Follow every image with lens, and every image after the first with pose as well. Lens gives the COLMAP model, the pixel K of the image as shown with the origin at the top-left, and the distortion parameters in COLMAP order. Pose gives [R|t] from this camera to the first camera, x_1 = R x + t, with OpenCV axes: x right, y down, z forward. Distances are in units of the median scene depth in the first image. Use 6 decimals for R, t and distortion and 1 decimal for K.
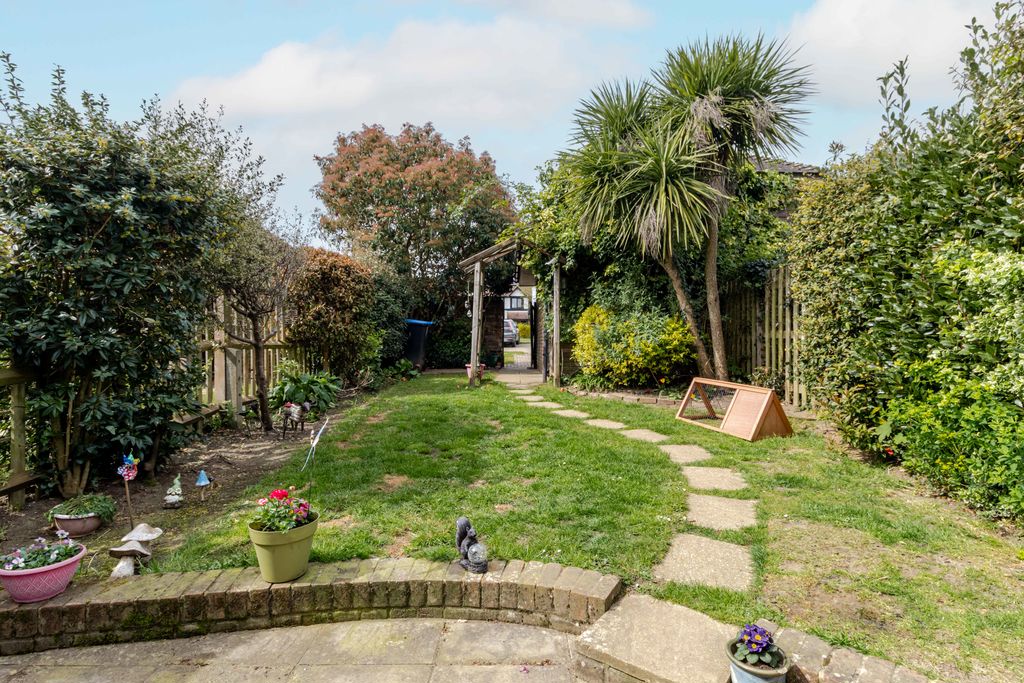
lens RADIAL K [[507.8, 0, 513.1], [0, 507.8, 342.3], [0, 0, 1]] dist [0.000755, 0.000020]
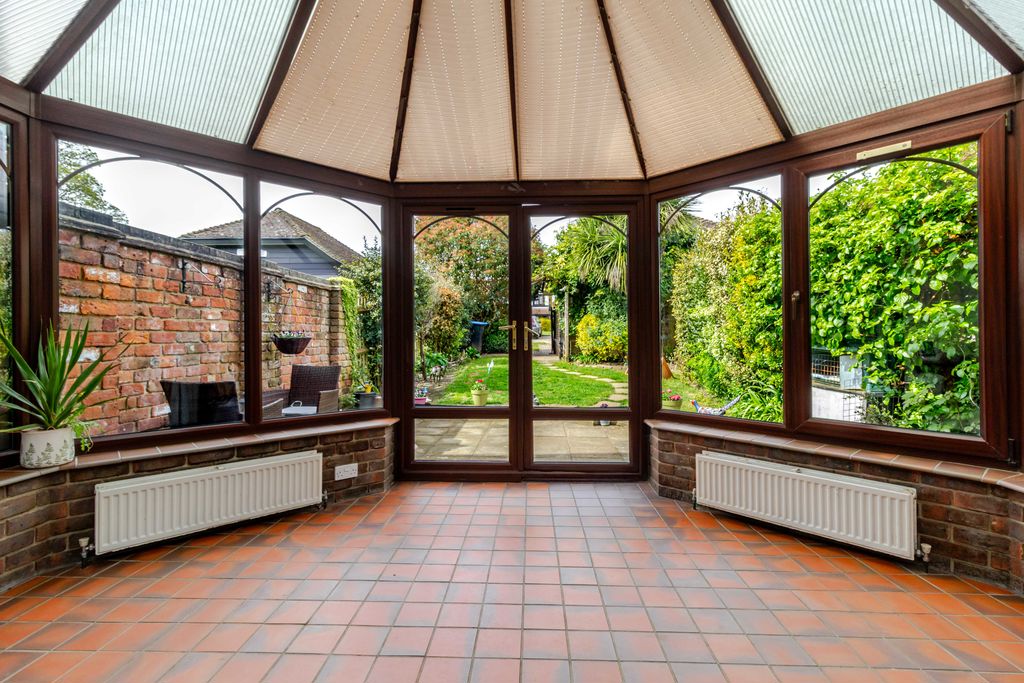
lens RADIAL K [[479.2, 0, 511.7], [0, 479.2, 337.1], [0, 0, 1]] dist [0.008217, 0.000855]
pose [[0.998890, -0.004933, -0.046836, -0.023221], [0.005188, 0.999972, 0.005332, -0.006038], [0.046808, -0.005569, 0.998888, -0.619230]]
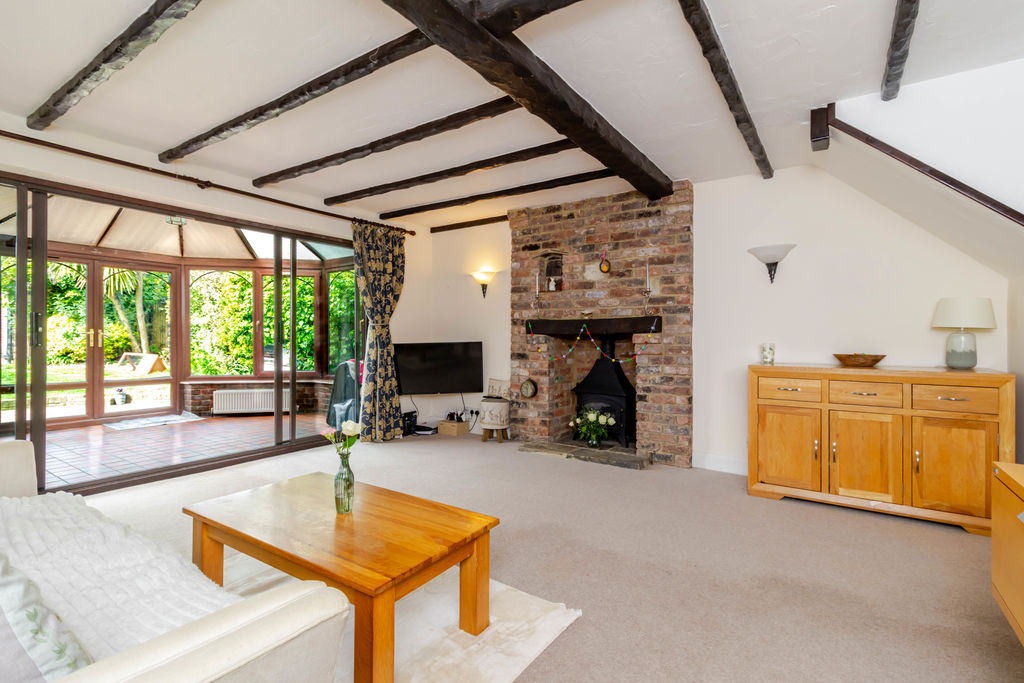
lens RADIAL K [[479.2, 0, 514.3], [0, 479.2, 336.8], [0, 0, 1]] dist [0.008217, 0.000855]
pose [[0.570896, -0.001587, 0.821021, -0.289937], [-0.004109, 0.999980, 0.004790, -0.013480], [-0.821012, -0.006108, 0.570878, -1.153039]]
